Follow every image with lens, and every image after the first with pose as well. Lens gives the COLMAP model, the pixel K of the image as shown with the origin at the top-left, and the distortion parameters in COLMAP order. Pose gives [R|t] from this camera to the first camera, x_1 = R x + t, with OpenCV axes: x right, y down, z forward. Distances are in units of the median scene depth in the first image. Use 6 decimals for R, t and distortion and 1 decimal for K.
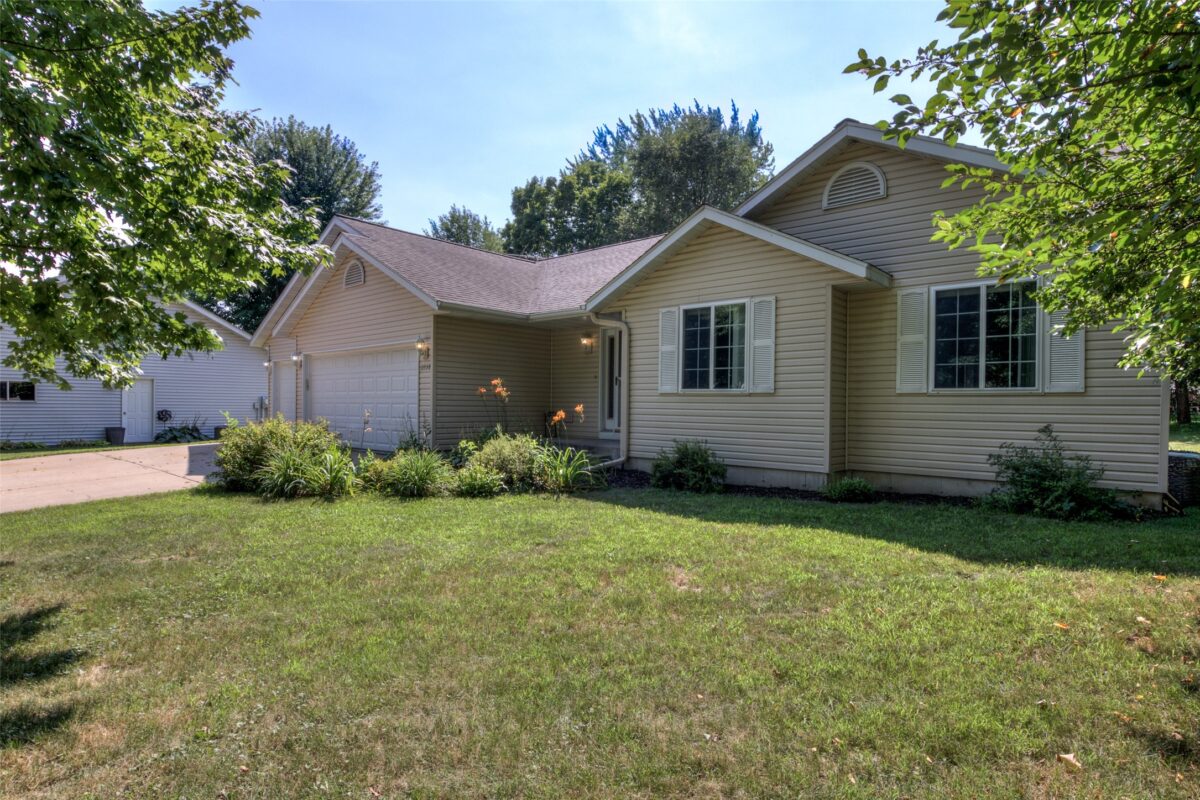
lens RADIAL K [[614.5, 0, 601.0], [0, 614.5, 404.6], [0, 0, 1]] dist [-0.022853, -0.001553]
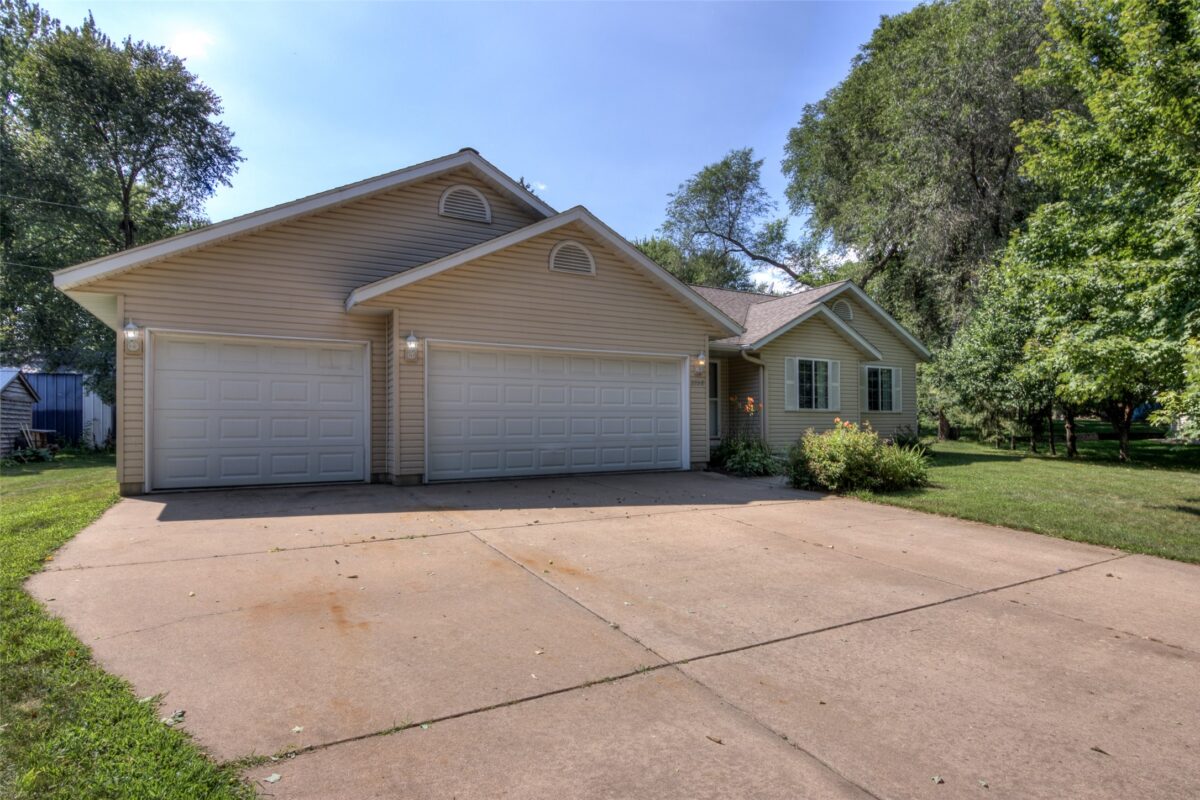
lens RADIAL K [[614.5, 0, 592.8], [0, 614.5, 411.8], [0, 0, 1]] dist [-0.022853, -0.001553]
pose [[0.391066, 0.011961, 0.920285, -1.576188], [0.002494, 0.999898, -0.014055, 0.004430], [-0.920359, 0.007792, 0.390997, 0.873392]]
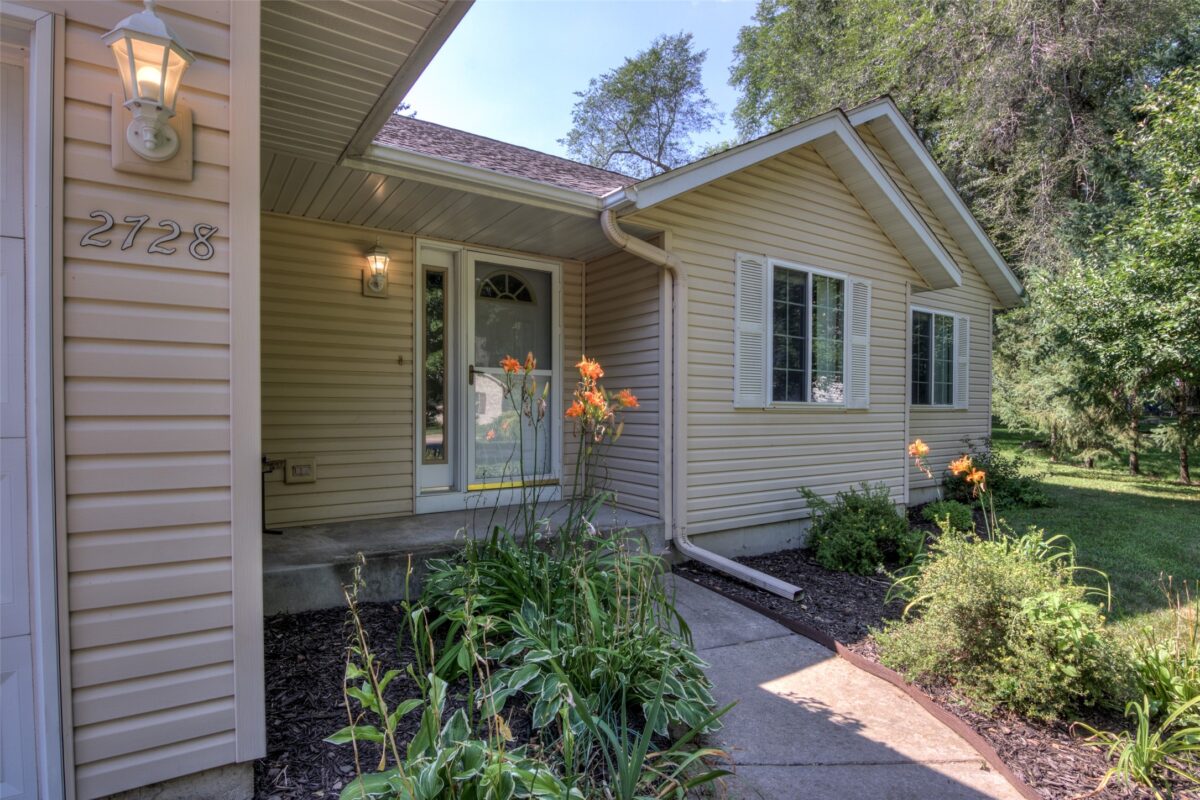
lens RADIAL K [[614.5, 0, 604.7], [0, 614.5, 401.9], [0, 0, 1]] dist [-0.022853, -0.001553]
pose [[0.291453, 0.000859, 0.956585, -0.474579], [-0.008997, 0.999958, 0.001843, -0.024654], [-0.956543, -0.009143, 0.291448, 0.988163]]
